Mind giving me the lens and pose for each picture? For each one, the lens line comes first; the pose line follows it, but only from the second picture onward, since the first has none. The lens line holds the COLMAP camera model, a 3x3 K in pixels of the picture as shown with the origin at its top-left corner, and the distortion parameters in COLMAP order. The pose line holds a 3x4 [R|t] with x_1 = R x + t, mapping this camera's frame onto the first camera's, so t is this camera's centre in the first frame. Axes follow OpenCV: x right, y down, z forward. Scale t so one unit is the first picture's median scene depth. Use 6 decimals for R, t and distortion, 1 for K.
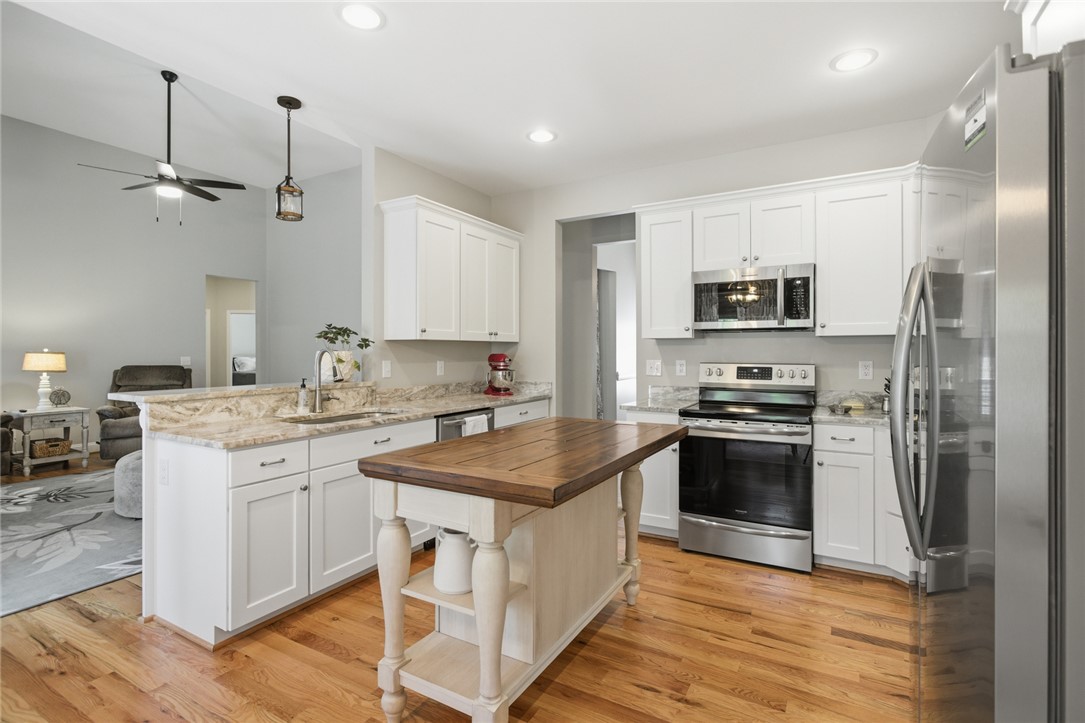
lens RADIAL K [[526.3, 0, 542.2], [0, 526.3, 356.4], [0, 0, 1]] dist [-0.010550, 0.006545]
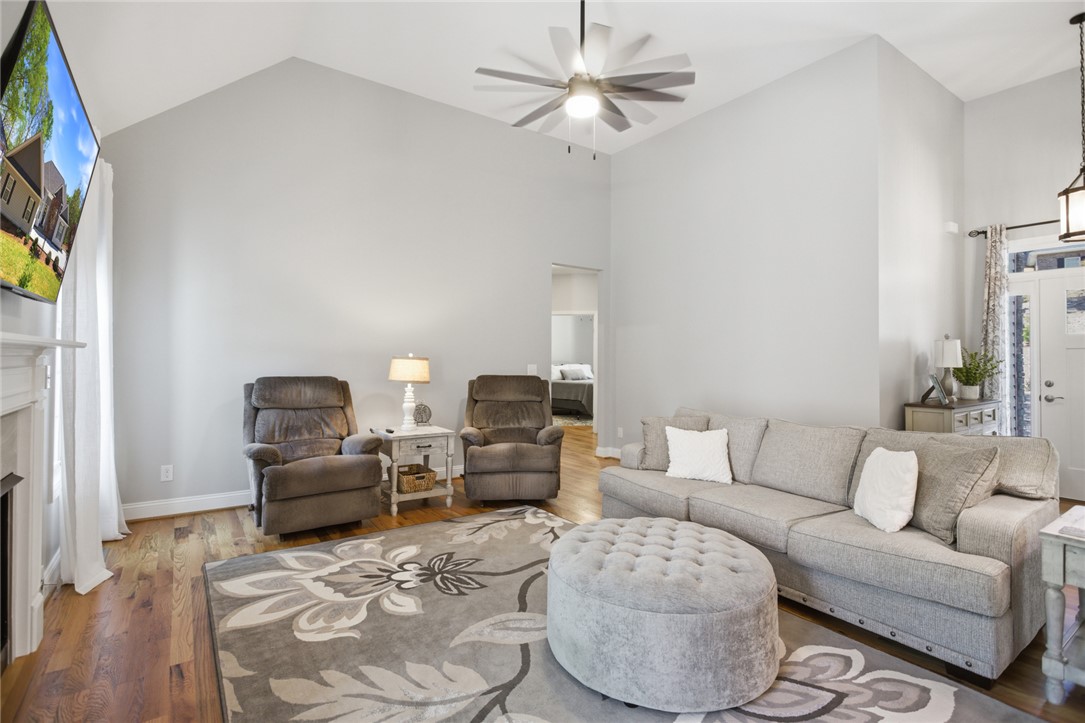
lens RADIAL K [[526.3, 0, 542.2], [0, 526.3, 356.4], [0, 0, 1]] dist [-0.010550, 0.006545]
pose [[0.904502, 0.000941, -0.426469, -0.424338], [-0.007223, 0.999888, -0.013114, -0.001274], [0.426409, 0.014942, 0.904407, 0.359787]]
